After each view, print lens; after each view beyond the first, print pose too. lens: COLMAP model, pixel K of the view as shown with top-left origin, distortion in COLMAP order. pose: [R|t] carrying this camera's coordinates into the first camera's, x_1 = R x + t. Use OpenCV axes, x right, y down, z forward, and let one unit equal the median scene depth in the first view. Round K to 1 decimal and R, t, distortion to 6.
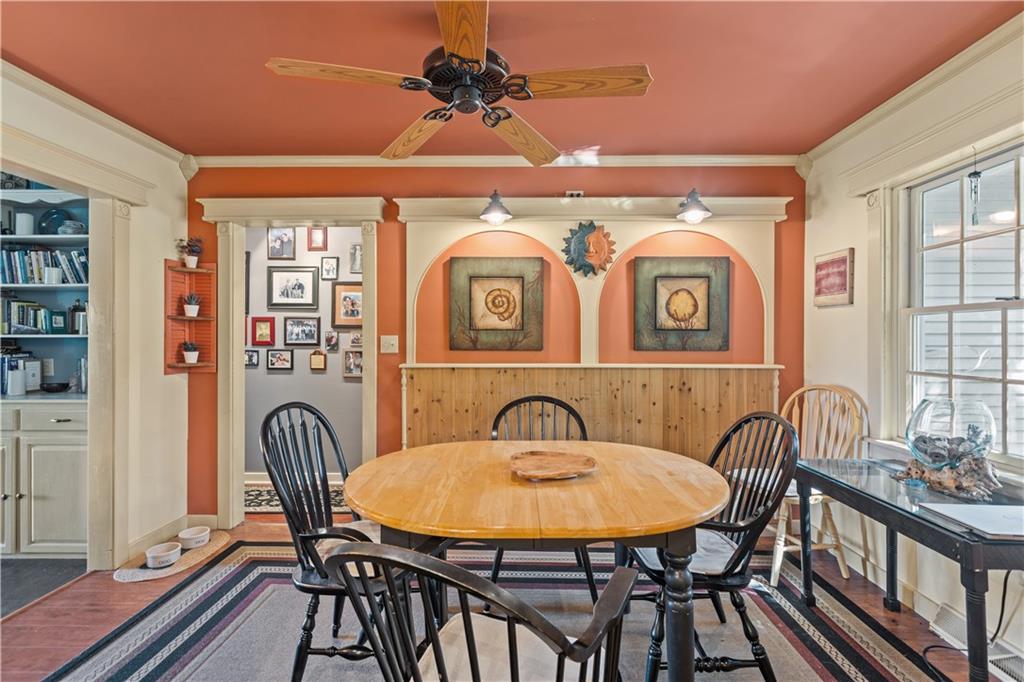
lens RADIAL K [[468.7, 0, 512.5], [0, 468.7, 342.6], [0, 0, 1]] dist [0.000498, 0.000054]
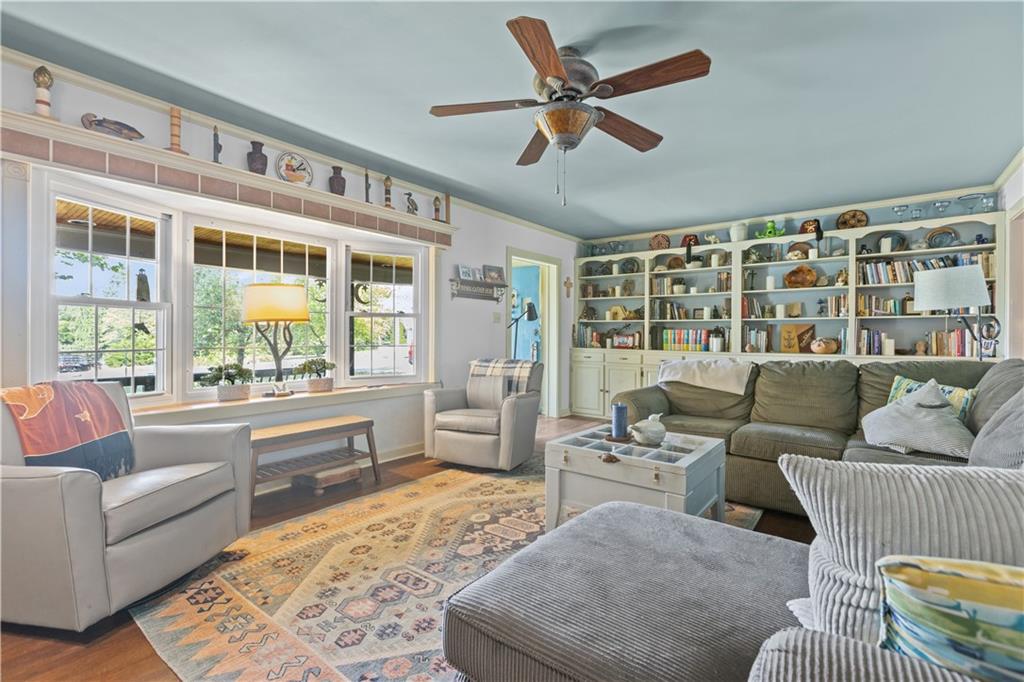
lens RADIAL K [[468.7, 0, 511.2], [0, 468.7, 336.1], [0, 0, 1]] dist [0.000498, 0.000054]
pose [[0.796674, -0.001375, -0.604407, -1.079143], [0.003066, 0.999994, 0.001766, 0.036680], [0.604401, -0.003260, 0.796673, -0.935388]]
